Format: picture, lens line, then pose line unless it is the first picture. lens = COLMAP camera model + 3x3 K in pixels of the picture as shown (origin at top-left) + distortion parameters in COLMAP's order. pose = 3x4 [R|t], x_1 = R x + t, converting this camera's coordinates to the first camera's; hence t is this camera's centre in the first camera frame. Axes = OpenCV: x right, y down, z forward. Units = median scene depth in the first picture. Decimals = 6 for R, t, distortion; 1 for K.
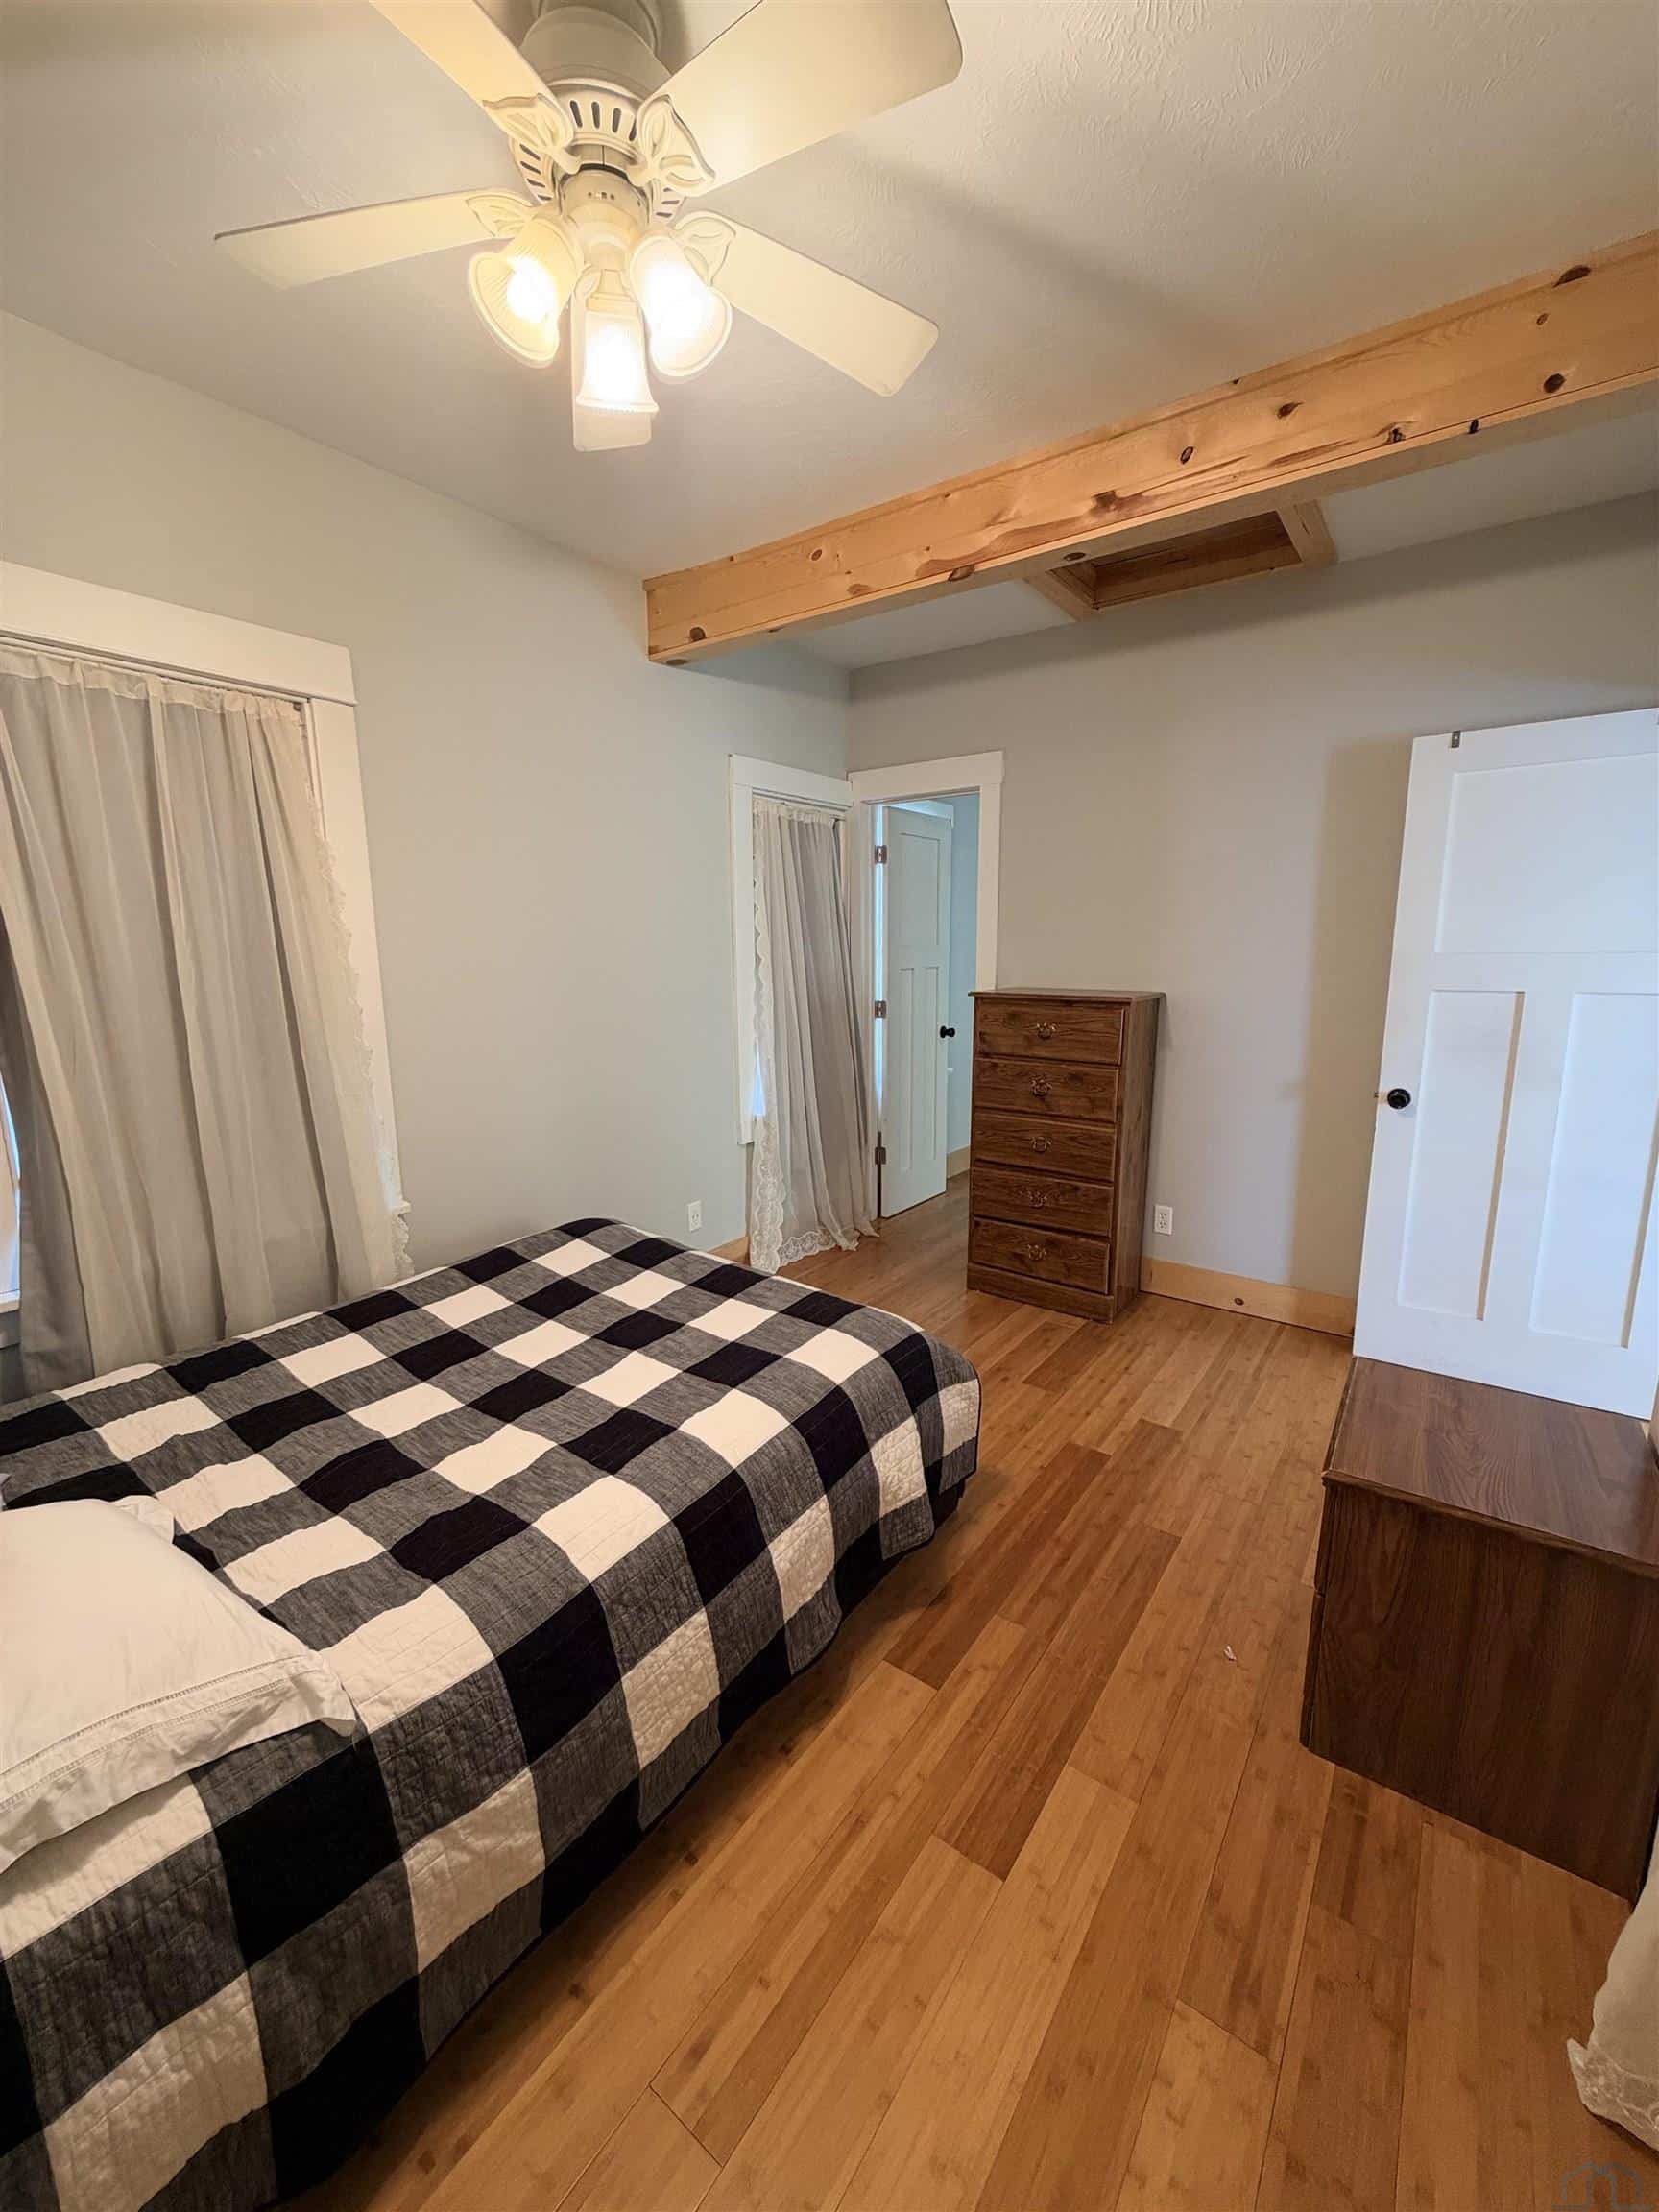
lens RADIAL K [[874.4, 0, 819.9], [0, 874.4, 1113.2], [0, 0, 1]] dist [0.004647, 0.000257]
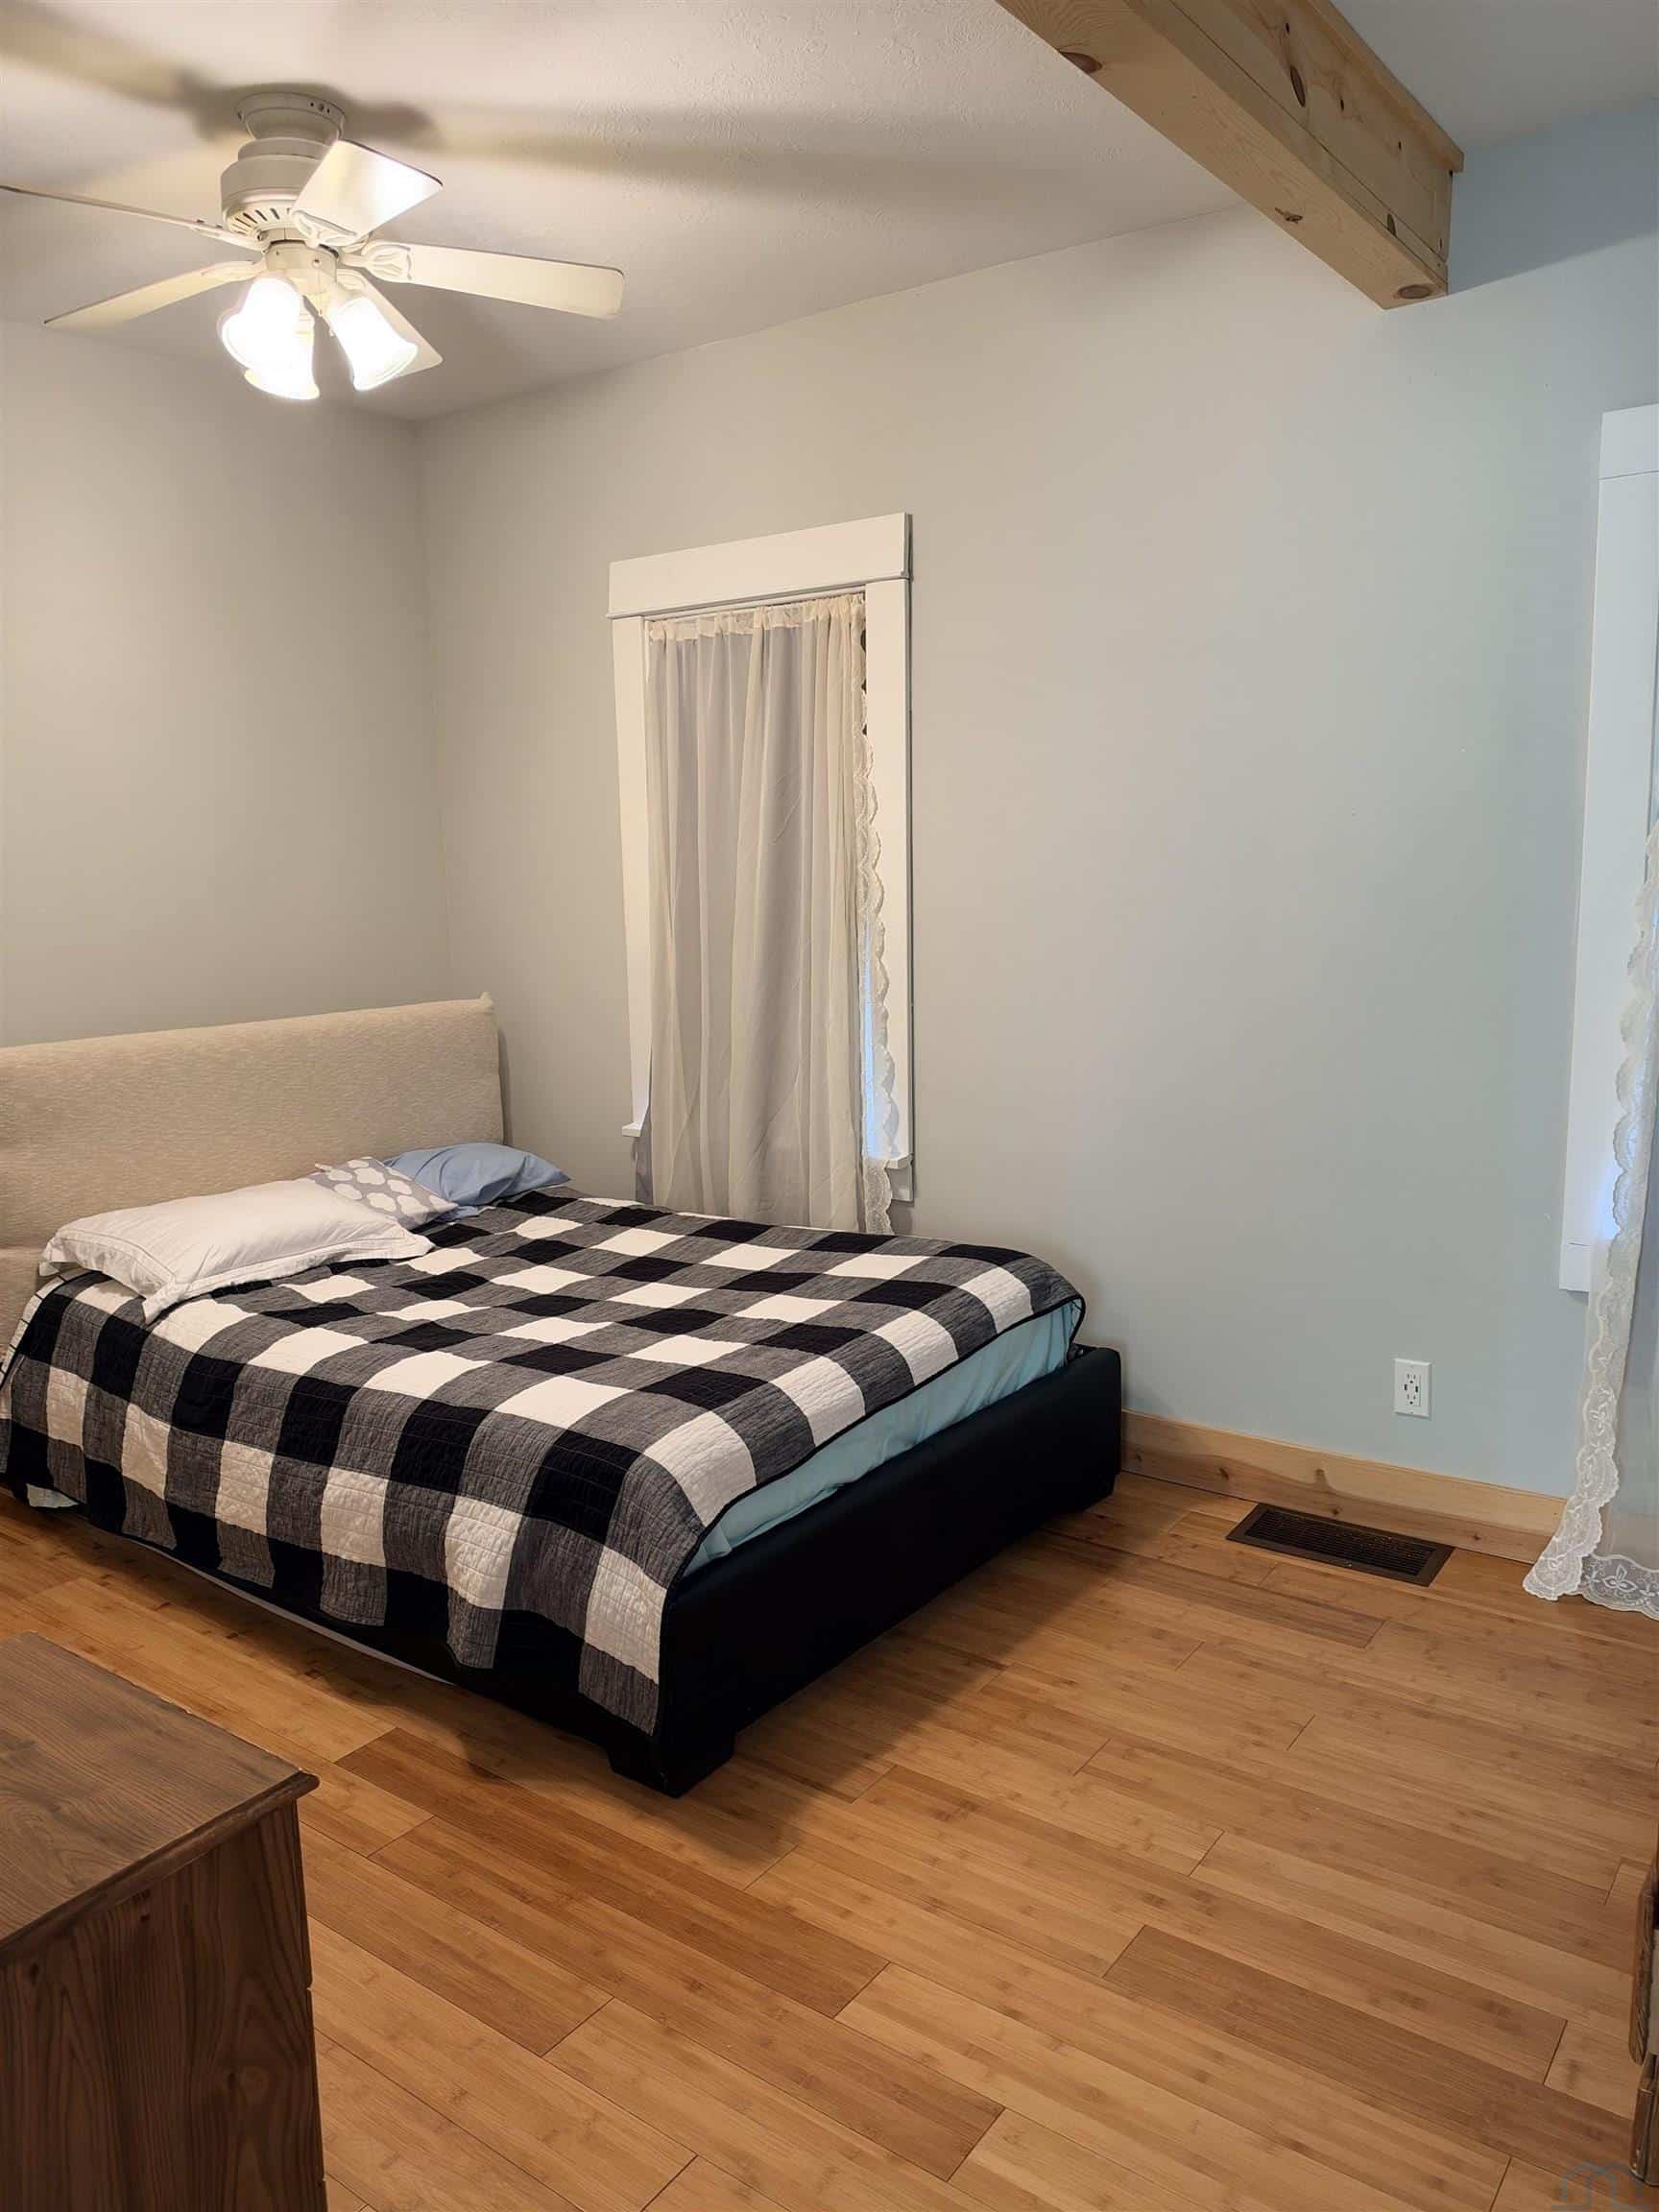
lens RADIAL K [[1606.8, 0, 822.1], [0, 1606.8, 1105.0], [0, 0, 1]] dist [-0.015238, -0.007873]
pose [[-0.001441, 0.145622, -0.989339, 1.130740], [-0.174121, 0.974191, 0.143646, -0.168446], [0.984723, 0.172472, 0.023952, 0.977689]]
